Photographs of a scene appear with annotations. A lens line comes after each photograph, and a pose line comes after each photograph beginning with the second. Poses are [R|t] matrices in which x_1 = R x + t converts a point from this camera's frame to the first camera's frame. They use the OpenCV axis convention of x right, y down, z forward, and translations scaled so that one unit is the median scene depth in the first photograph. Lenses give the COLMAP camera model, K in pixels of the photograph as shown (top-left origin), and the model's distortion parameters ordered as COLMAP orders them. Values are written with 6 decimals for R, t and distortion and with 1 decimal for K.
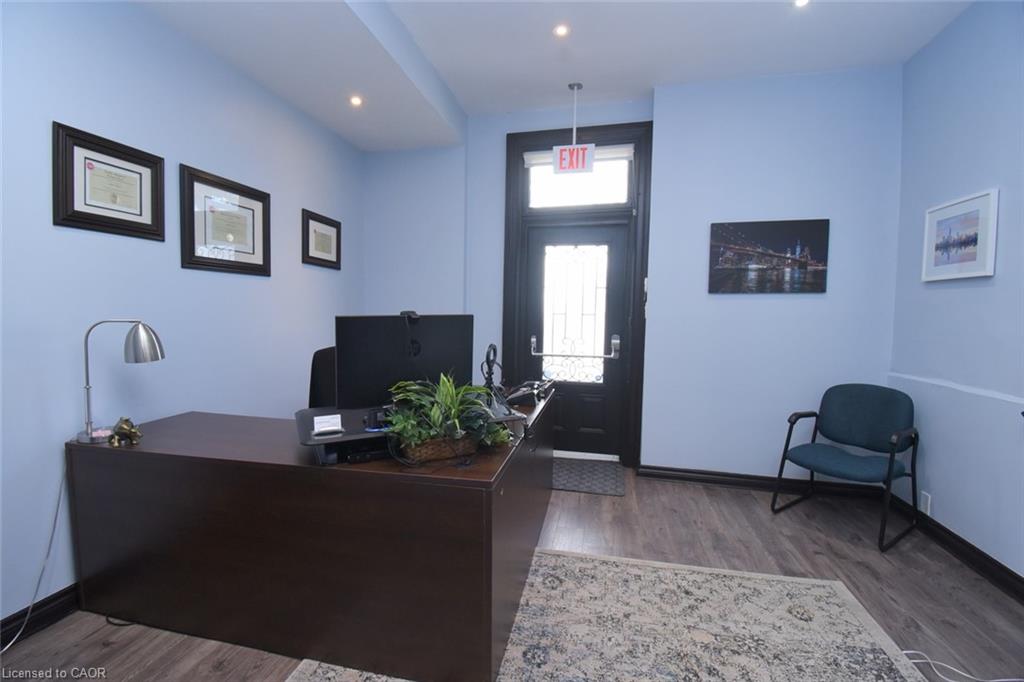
lens RADIAL K [[450.5, 0, 505.7], [0, 450.5, 340.9], [0, 0, 1]] dist [0.015882, -0.023375]
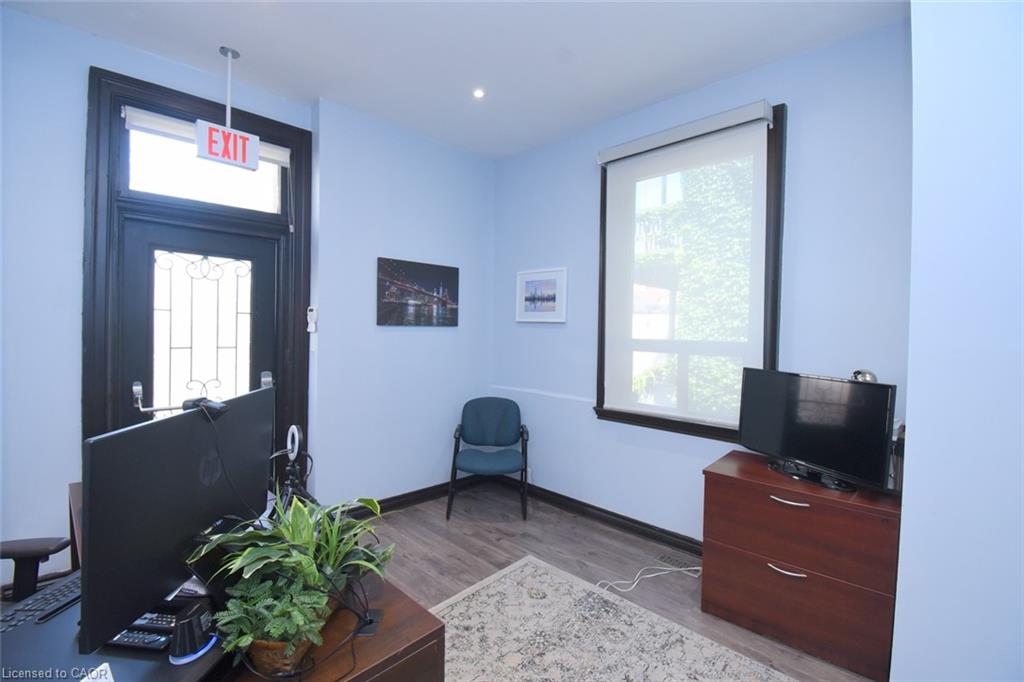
lens RADIAL K [[450.5, 0, 505.7], [0, 450.5, 340.9], [0, 0, 1]] dist [0.015882, -0.023375]
pose [[0.524256, -0.027345, 0.851121, -0.276728], [0.038111, 0.999236, 0.008629, -0.072713], [-0.850707, 0.027913, 0.524898, 0.238082]]
